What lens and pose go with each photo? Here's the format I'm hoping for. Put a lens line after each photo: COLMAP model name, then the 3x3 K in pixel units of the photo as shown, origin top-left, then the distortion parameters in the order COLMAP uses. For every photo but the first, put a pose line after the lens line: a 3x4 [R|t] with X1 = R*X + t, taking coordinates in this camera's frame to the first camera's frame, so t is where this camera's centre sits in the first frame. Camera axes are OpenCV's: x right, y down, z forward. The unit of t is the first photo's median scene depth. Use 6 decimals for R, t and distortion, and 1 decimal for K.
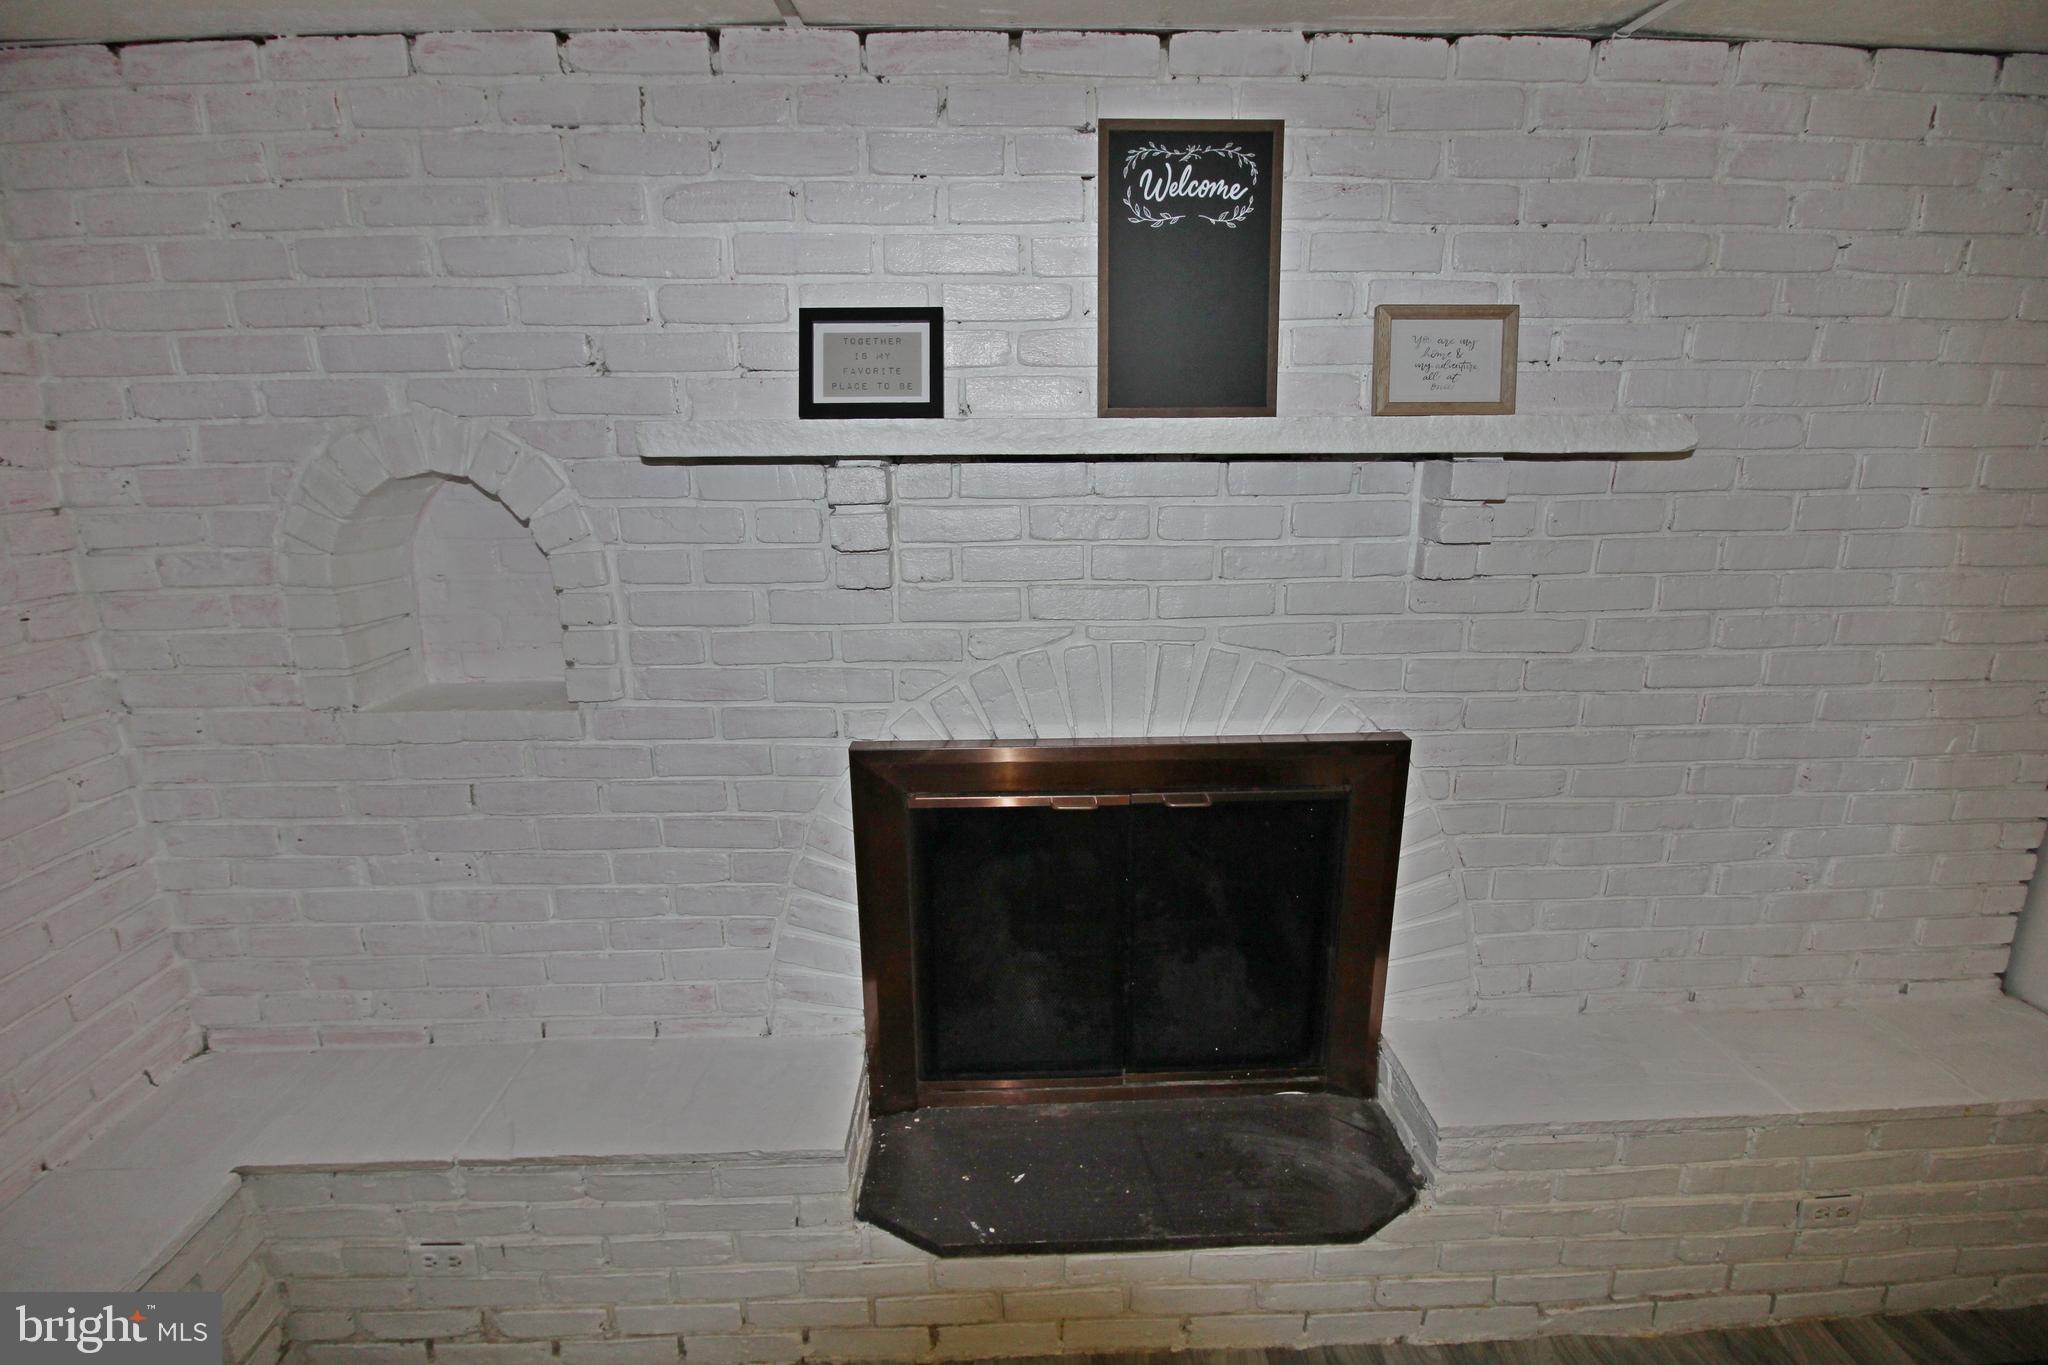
lens RADIAL K [[952.9, 0, 1046.8], [0, 952.9, 668.1], [0, 0, 1]] dist [0.003106, -0.014040]
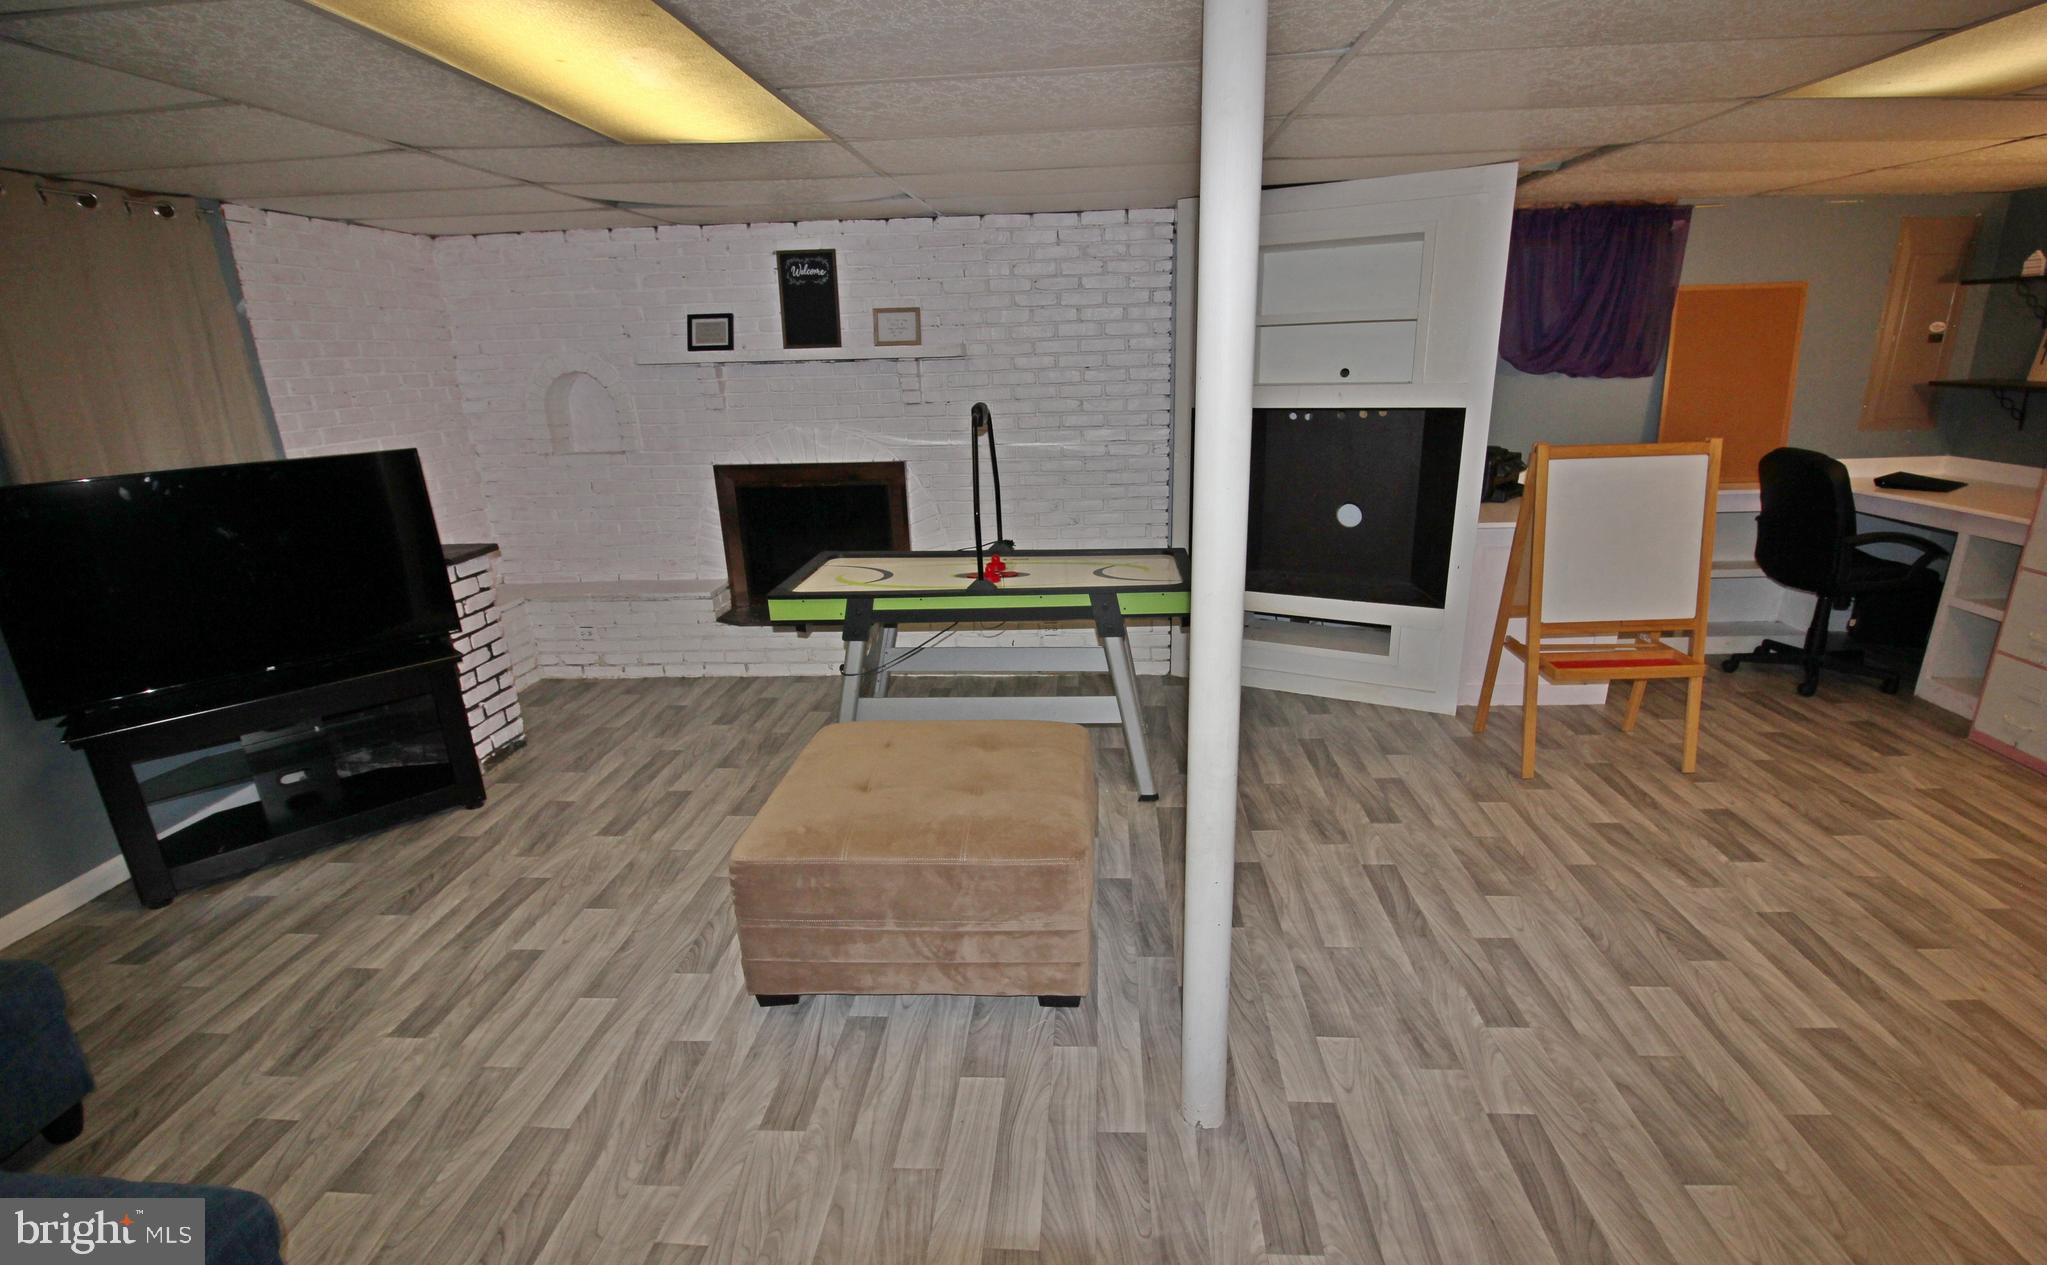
lens RADIAL K [[953.6, 0, 1051.8], [0, 953.6, 668.5], [0, 0, 1]] dist [-0.009461, -0.001164]
pose [[0.995675, 0.012245, -0.092099, 1.202700], [-0.005151, 0.997028, 0.076872, 0.518004], [0.092767, -0.076065, 0.992778, -2.016533]]
